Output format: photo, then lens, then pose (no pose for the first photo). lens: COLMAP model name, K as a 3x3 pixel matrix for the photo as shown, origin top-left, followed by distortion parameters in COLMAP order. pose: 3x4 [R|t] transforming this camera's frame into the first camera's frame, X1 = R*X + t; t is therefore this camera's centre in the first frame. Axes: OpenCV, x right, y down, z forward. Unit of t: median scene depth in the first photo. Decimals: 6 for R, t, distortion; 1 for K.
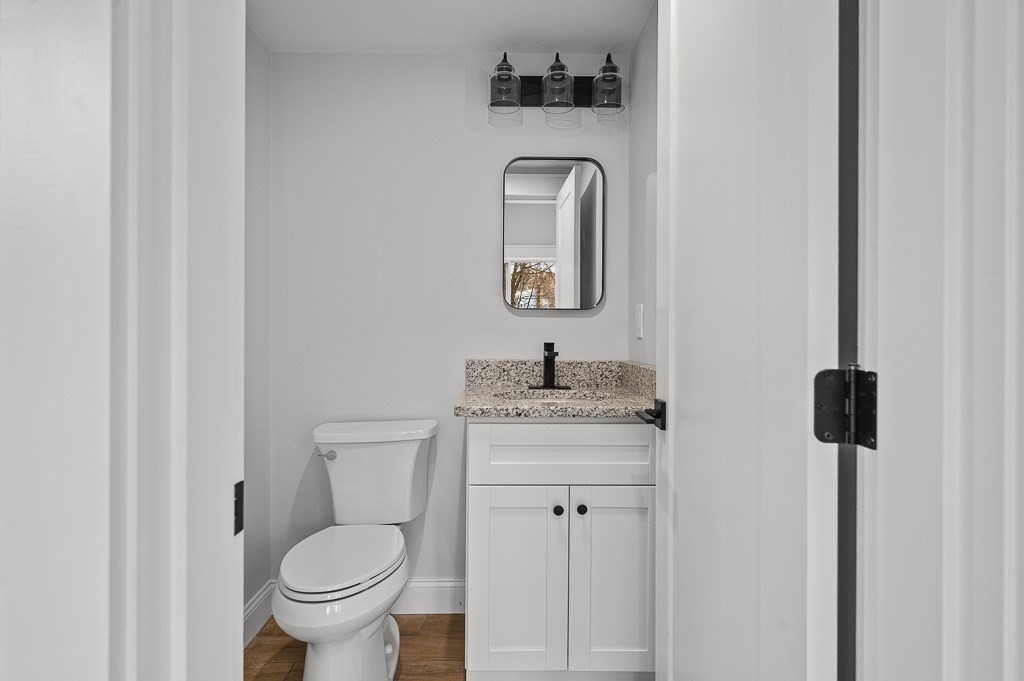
lens RADIAL K [[515.3, 0, 508.2], [0, 515.3, 334.3], [0, 0, 1]] dist [-0.003884, 0.000265]
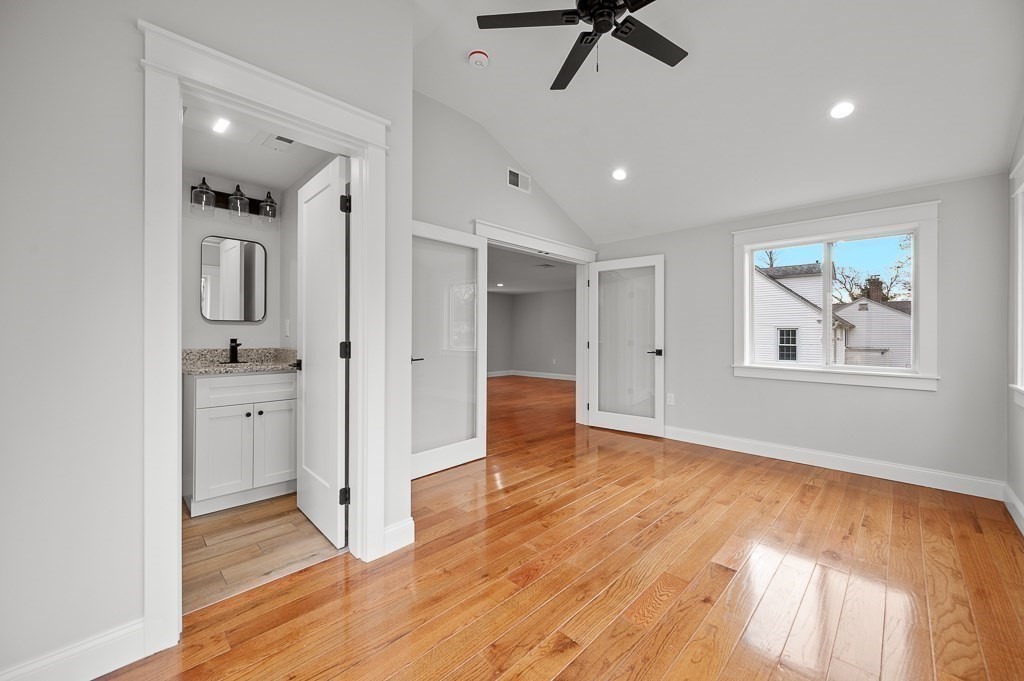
lens RADIAL K [[402.5, 0, 504.7], [0, 402.5, 331.1], [0, 0, 1]] dist [-0.001735, -0.000023]
pose [[0.714061, 0.004763, 0.700068, -0.241160], [0.002722, 0.999950, -0.009580, 0.005047], [-0.700079, 0.008746, 0.714012, -0.734562]]
